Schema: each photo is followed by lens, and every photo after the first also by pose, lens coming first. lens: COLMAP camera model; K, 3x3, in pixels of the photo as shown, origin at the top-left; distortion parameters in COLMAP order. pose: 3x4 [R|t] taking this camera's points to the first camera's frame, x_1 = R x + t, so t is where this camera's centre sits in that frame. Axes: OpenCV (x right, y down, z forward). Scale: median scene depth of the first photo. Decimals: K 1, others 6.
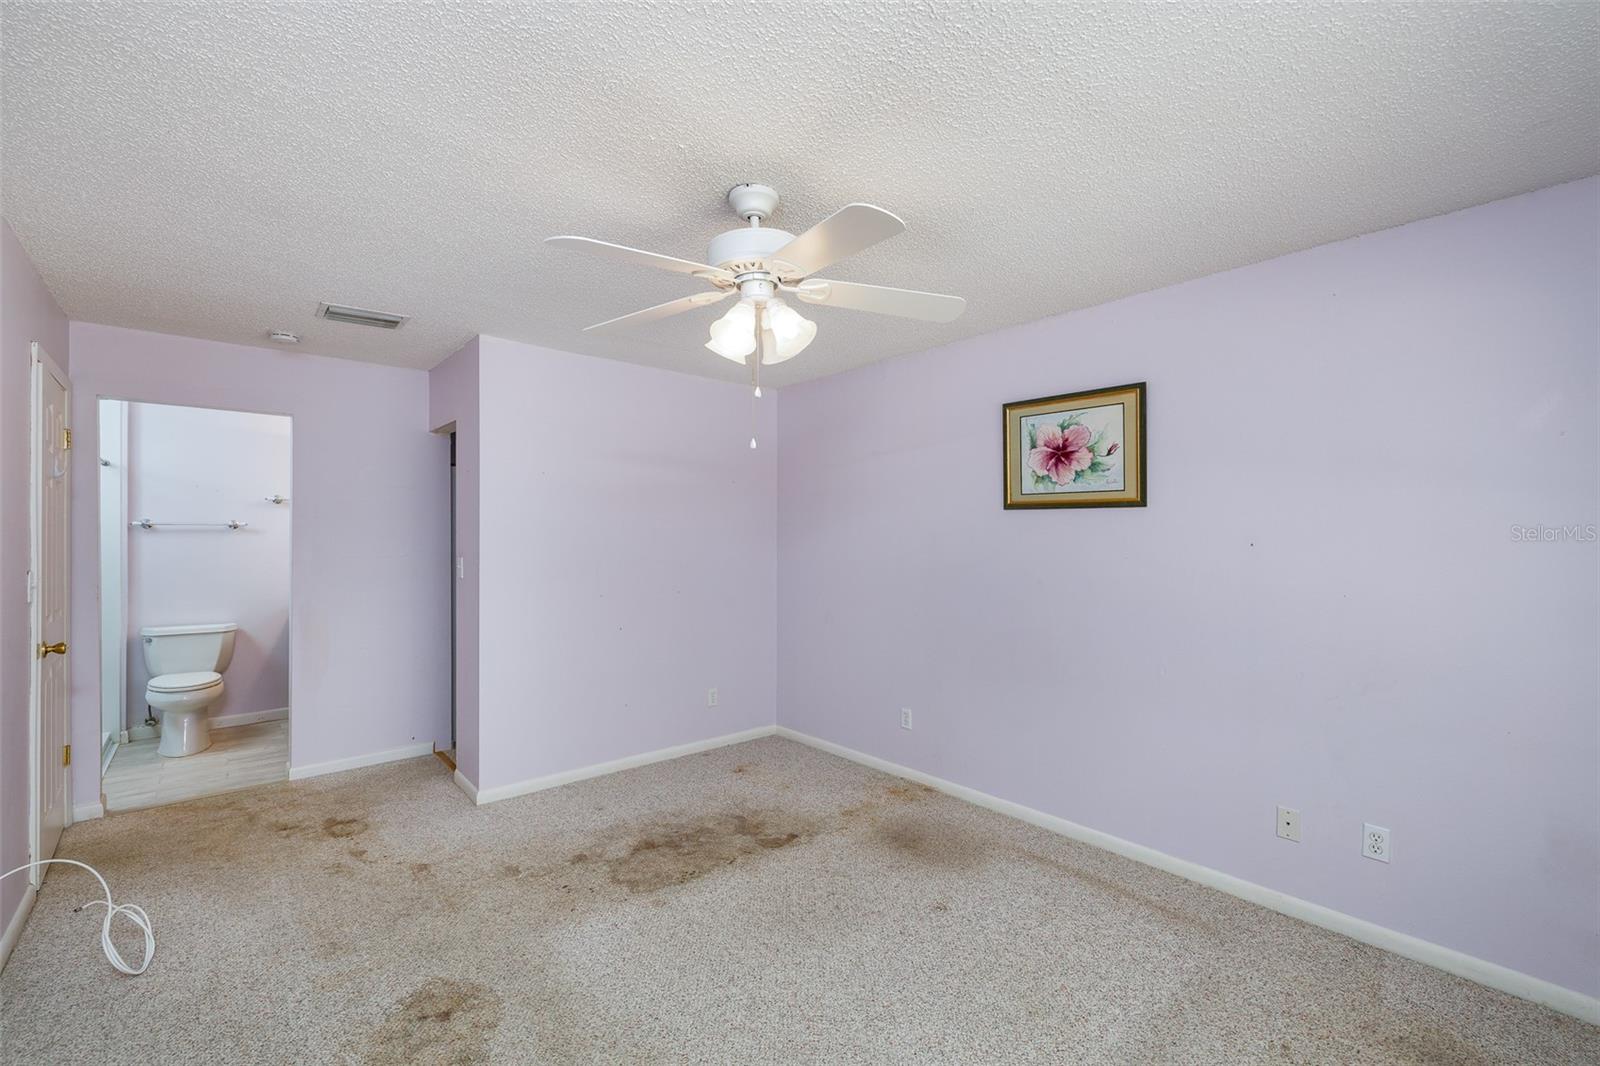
lens RADIAL K [[672.1, 0, 794.7], [0, 672.1, 532.0], [0, 0, 1]] dist [0.000189, 0.000031]
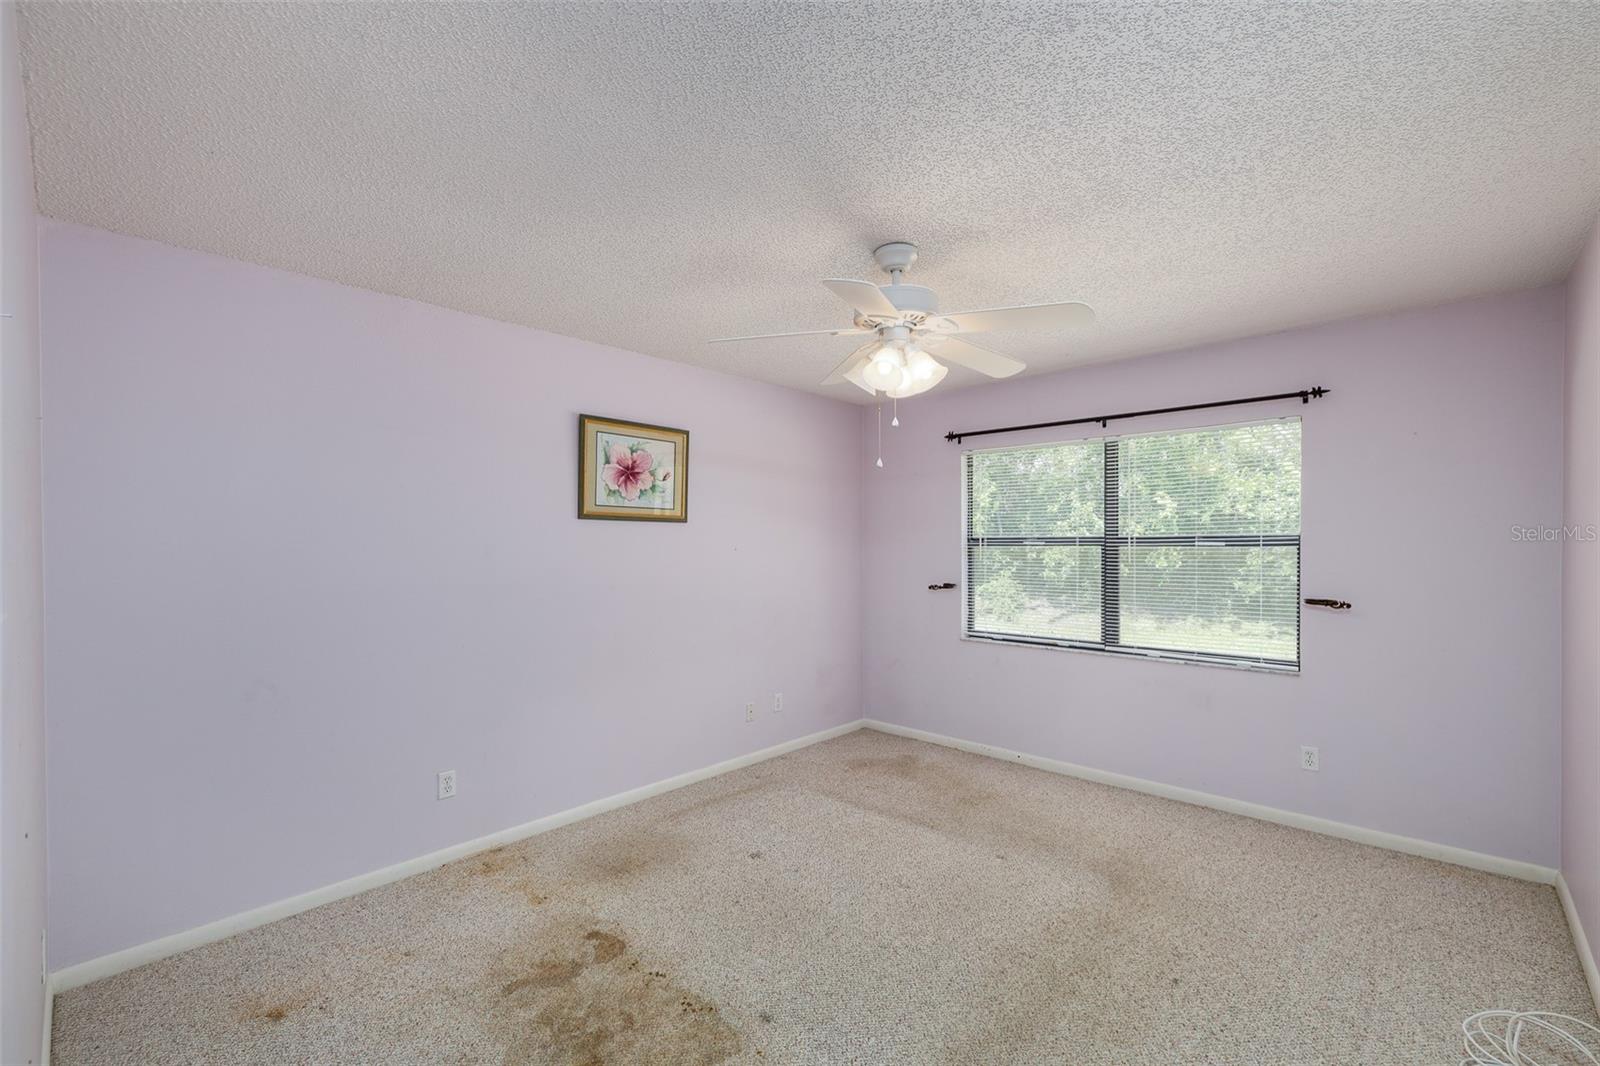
lens RADIAL K [[683.7, 0, 794.7], [0, 683.7, 543.3], [0, 0, 1]] dist [-0.001413, -0.000094]
pose [[-0.100360, -0.003348, 0.994946, -0.800960], [-0.001270, 0.999994, 0.003237, -0.000457], [-0.994950, -0.000939, -0.100364, 0.845647]]
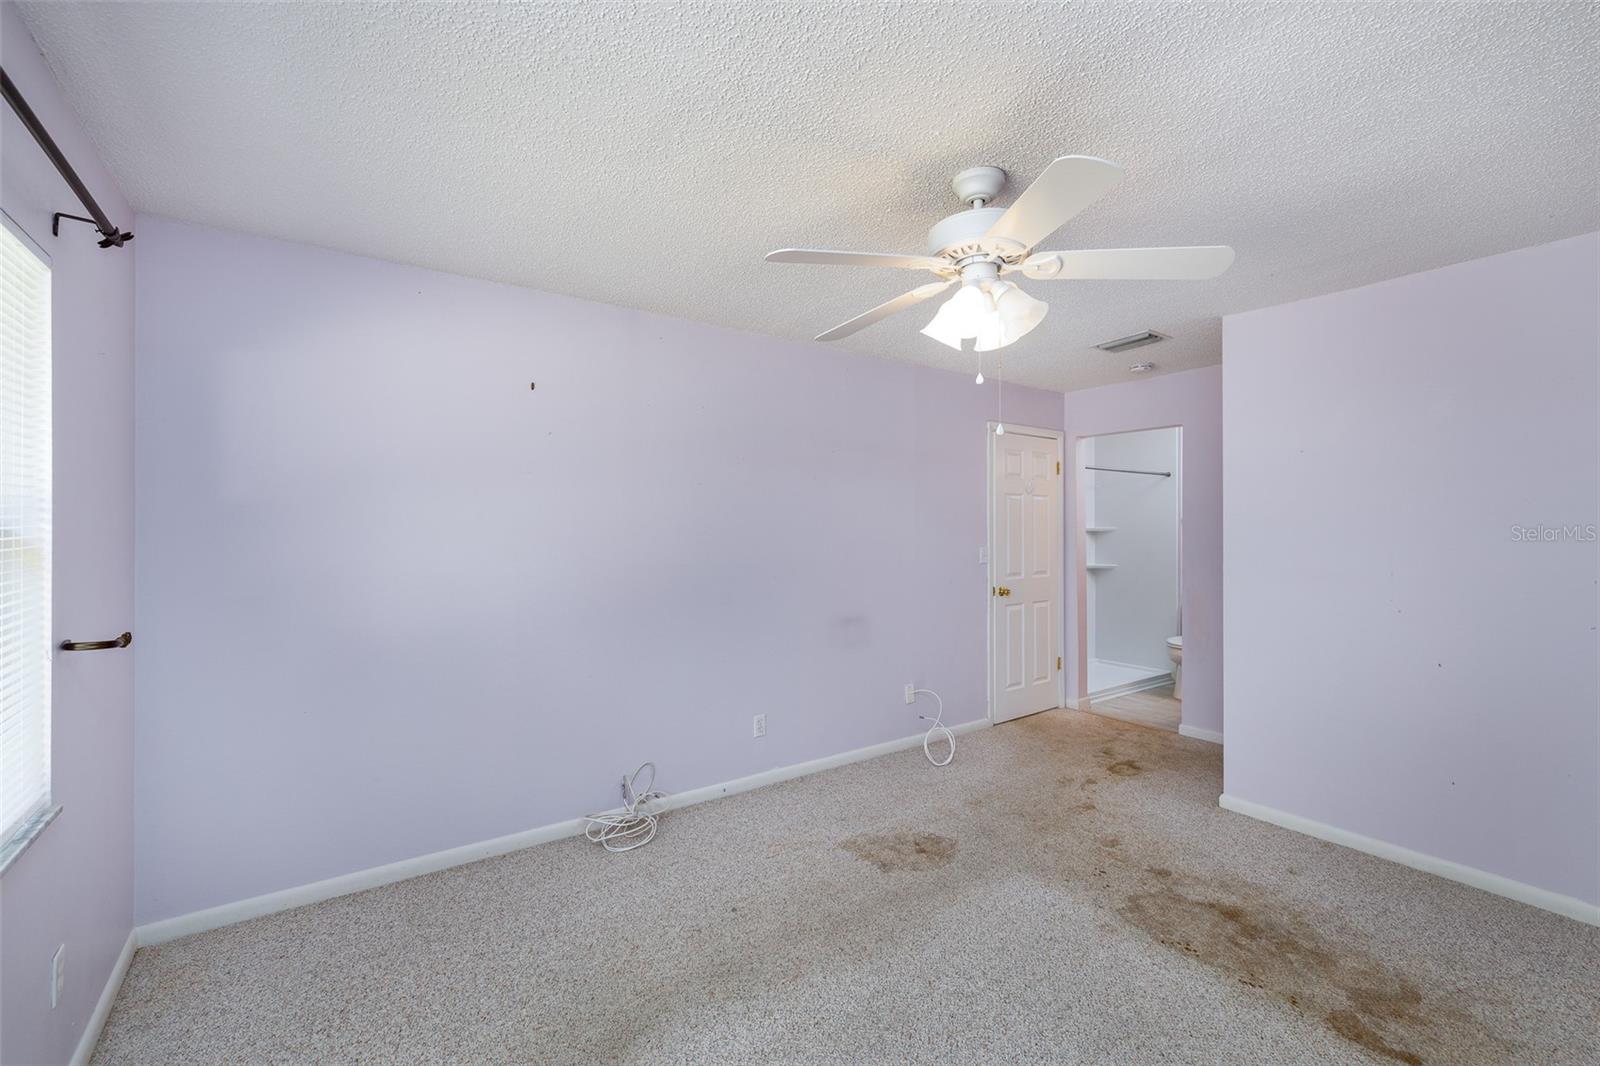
lens RADIAL K [[672.1, 0, 794.7], [0, 672.1, 532.0], [0, 0, 1]] dist [0.000189, 0.000031]
pose [[-0.100417, 0.005638, -0.994929, 0.606434], [0.003418, 0.999980, 0.005322, 0.004630], [0.994940, -0.002866, -0.100434, 0.541253]]
